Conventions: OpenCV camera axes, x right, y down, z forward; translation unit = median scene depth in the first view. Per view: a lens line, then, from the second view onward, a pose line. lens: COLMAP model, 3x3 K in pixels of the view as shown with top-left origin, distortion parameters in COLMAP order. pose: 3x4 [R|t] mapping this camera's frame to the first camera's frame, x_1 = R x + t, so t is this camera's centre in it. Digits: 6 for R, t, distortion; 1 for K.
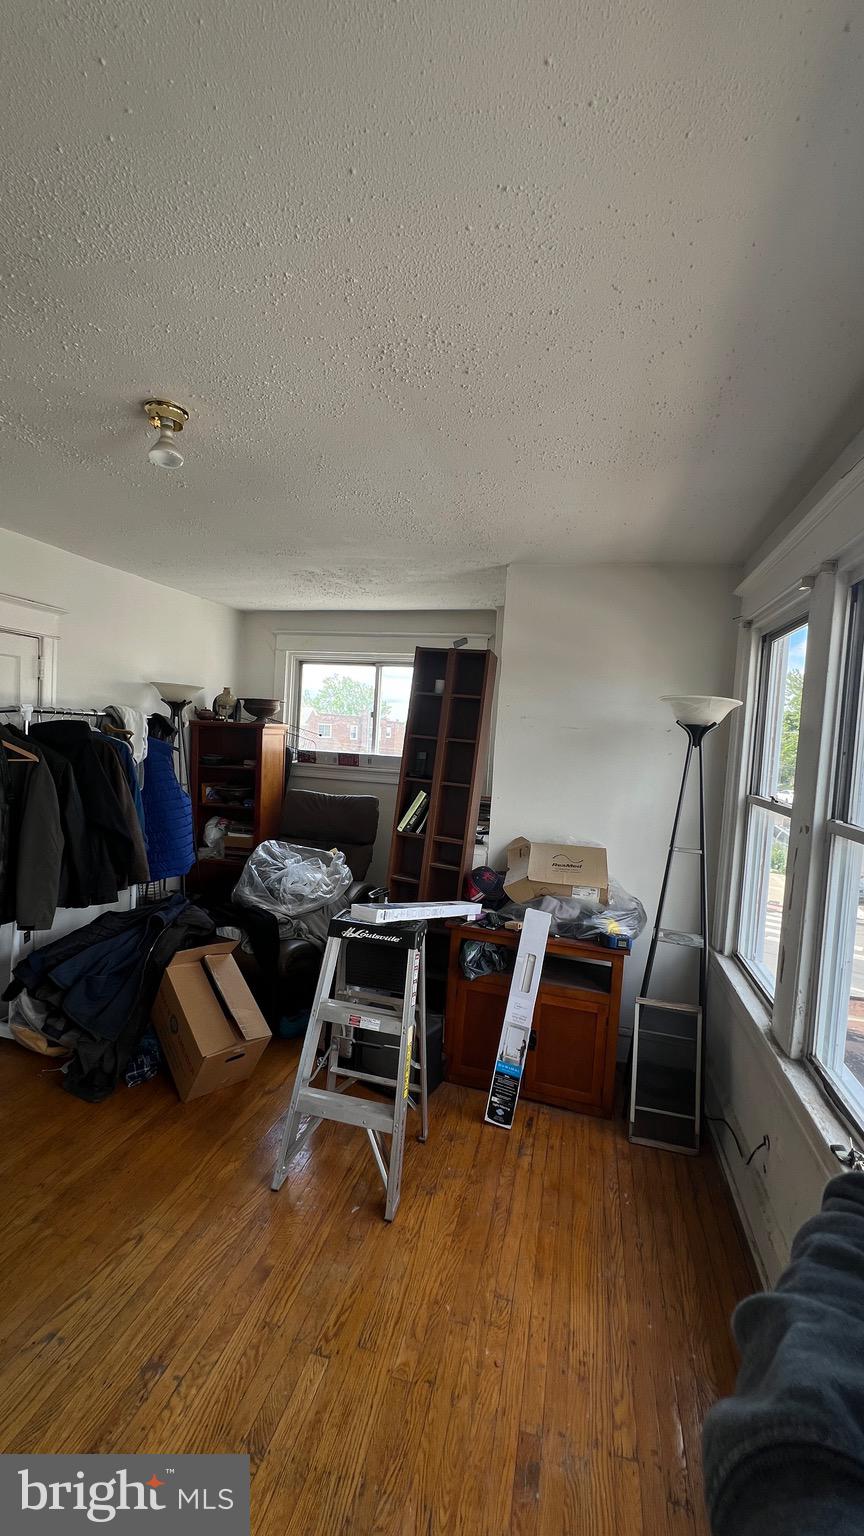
lens RADIAL K [[611.3, 0, 435.4], [0, 611.3, 762.1], [0, 0, 1]] dist [-0.001607, 0.000207]
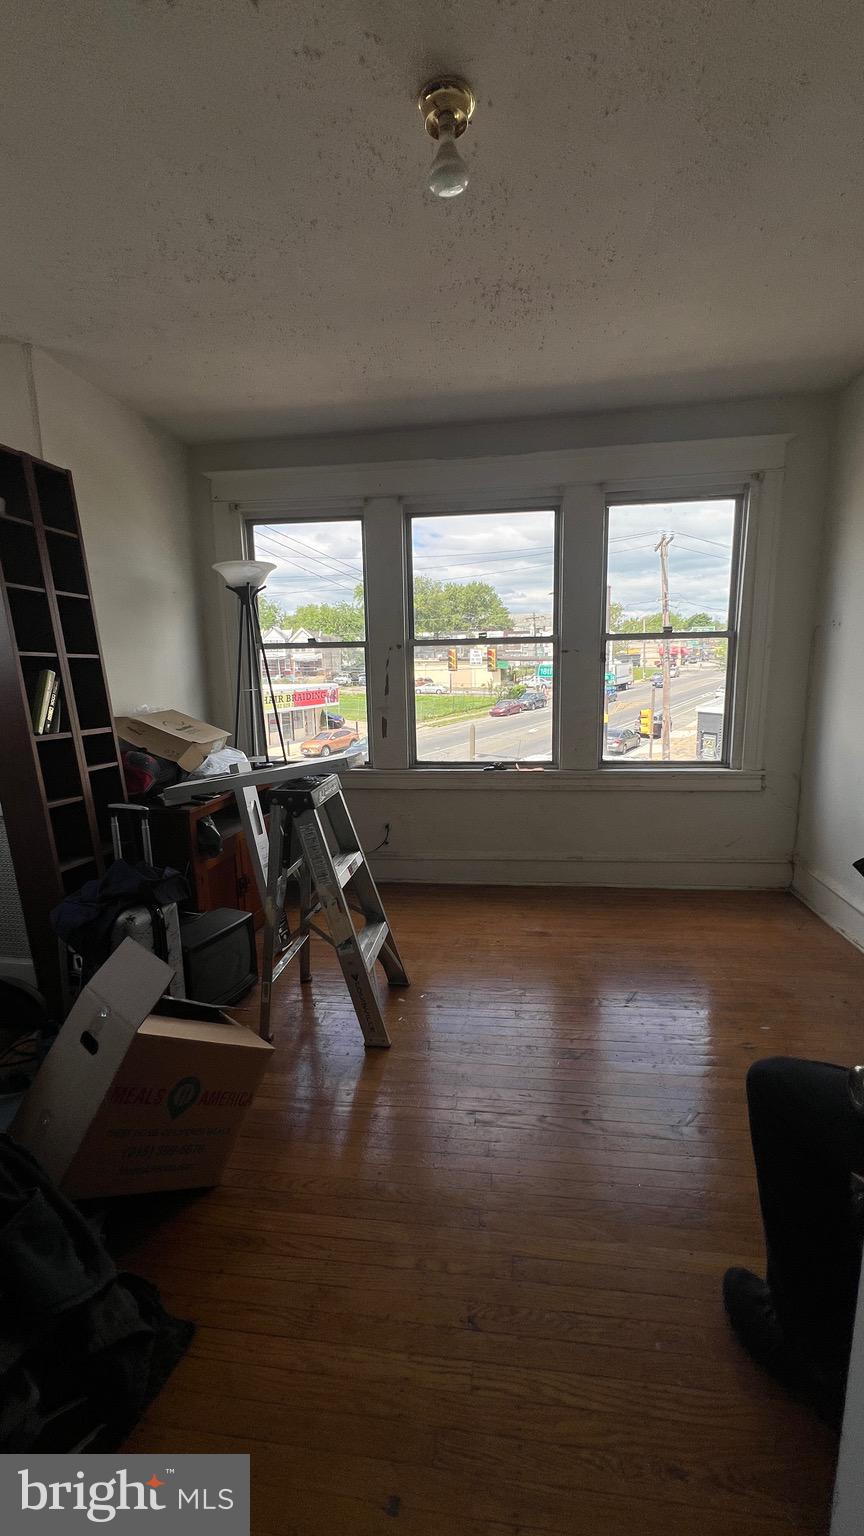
lens RADIAL K [[611.3, 0, 435.4], [0, 611.3, 762.1], [0, 0, 1]] dist [-0.001607, 0.000207]
pose [[-0.136604, -0.225281, 0.964670, -0.924826], [0.061459, 0.969995, 0.235227, 0.016440], [-0.988717, 0.091420, -0.118660, 0.830290]]
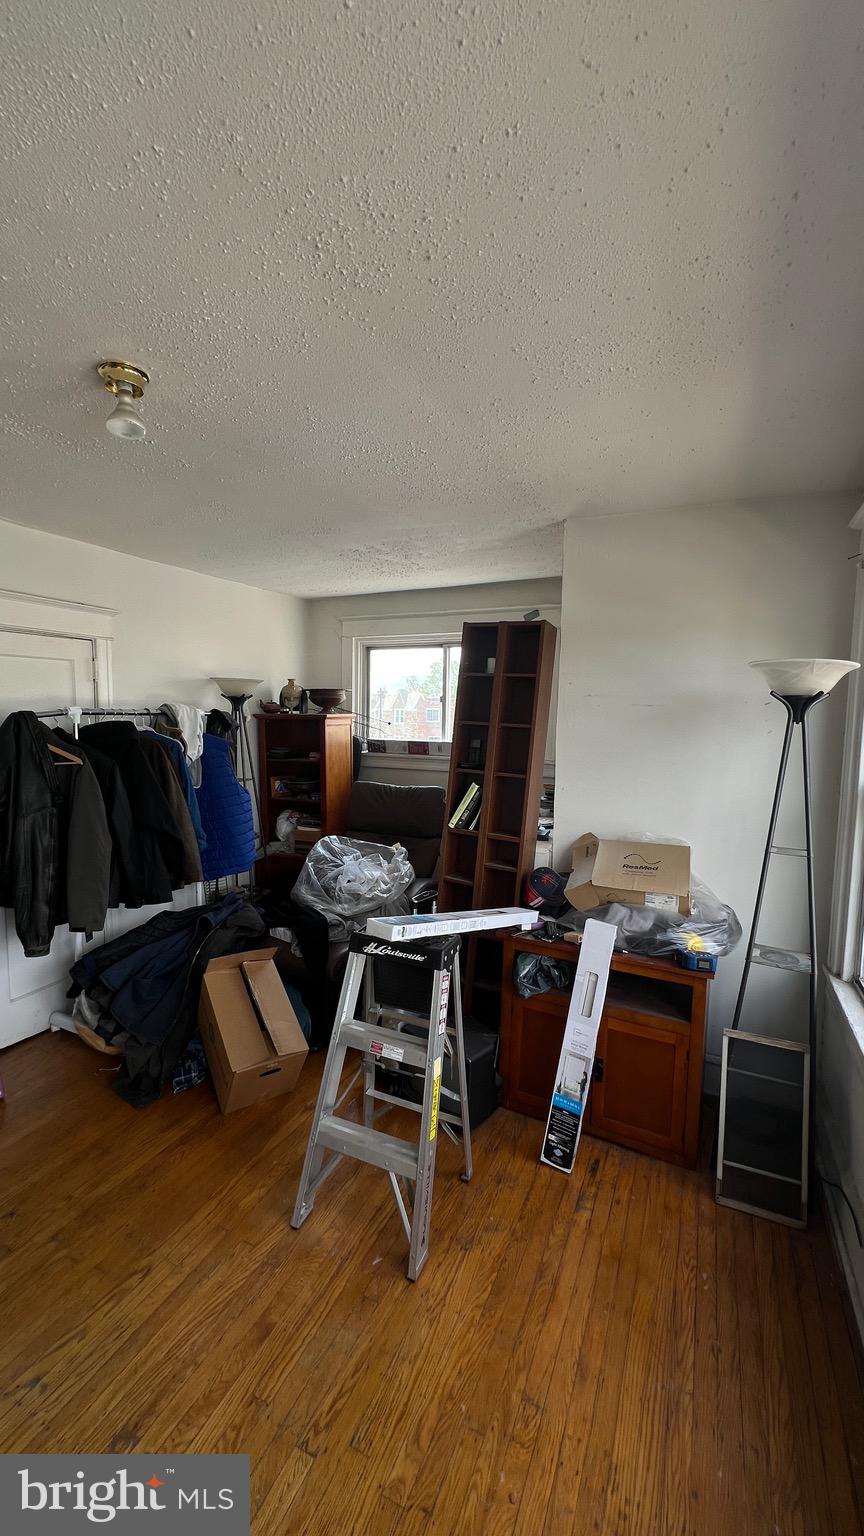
lens RADIAL K [[611.3, 0, 435.4], [0, 611.3, 762.1], [0, 0, 1]] dist [-0.001607, 0.000207]
pose [[0.983060, -0.028931, -0.180987, 0.106437], [0.034181, 0.999079, 0.025954, -0.011178], [0.180070, -0.031701, 0.983143, 0.129494]]
